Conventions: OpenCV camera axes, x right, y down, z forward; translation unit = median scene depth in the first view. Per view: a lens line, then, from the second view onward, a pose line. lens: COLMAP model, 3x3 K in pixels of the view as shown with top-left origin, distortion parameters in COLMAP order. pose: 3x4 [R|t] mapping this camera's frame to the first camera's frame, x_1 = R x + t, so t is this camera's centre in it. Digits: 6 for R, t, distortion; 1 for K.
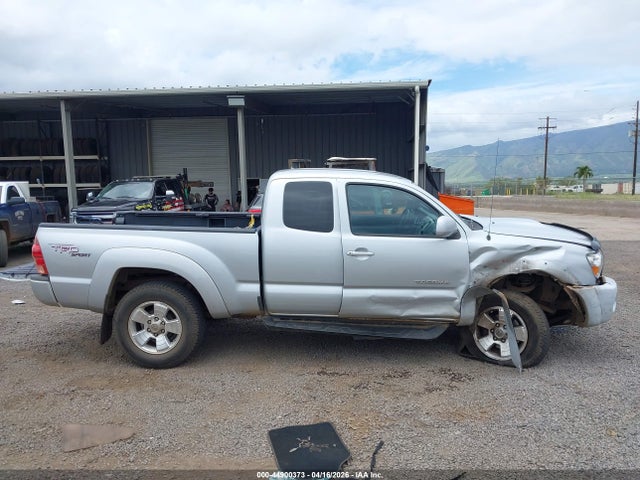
lens RADIAL K [[479.7, 0, 323.4], [0, 479.7, 259.0], [0, 0, 1]] dist [0.082347, -0.097613]
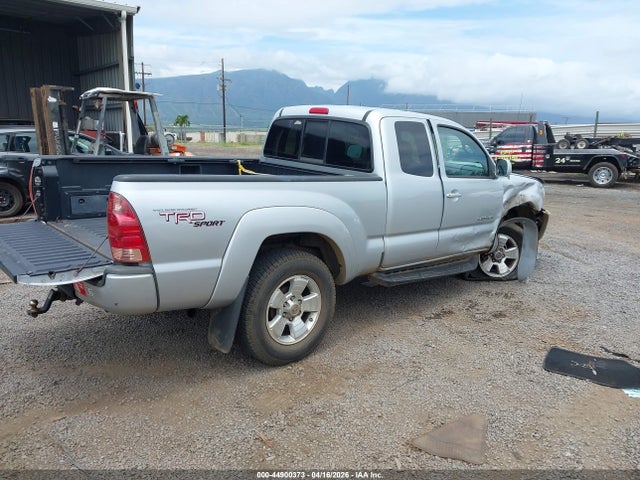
lens RADIAL K [[484.3, 0, 318.3], [0, 484.3, 266.7], [0, 0, 1]] dist [-0.006642, -0.007540]
pose [[0.733520, -0.153214, 0.662174, -0.813171], [0.070923, 0.986196, 0.149621, -0.037091], [-0.675958, -0.062786, 0.734261, 0.417519]]
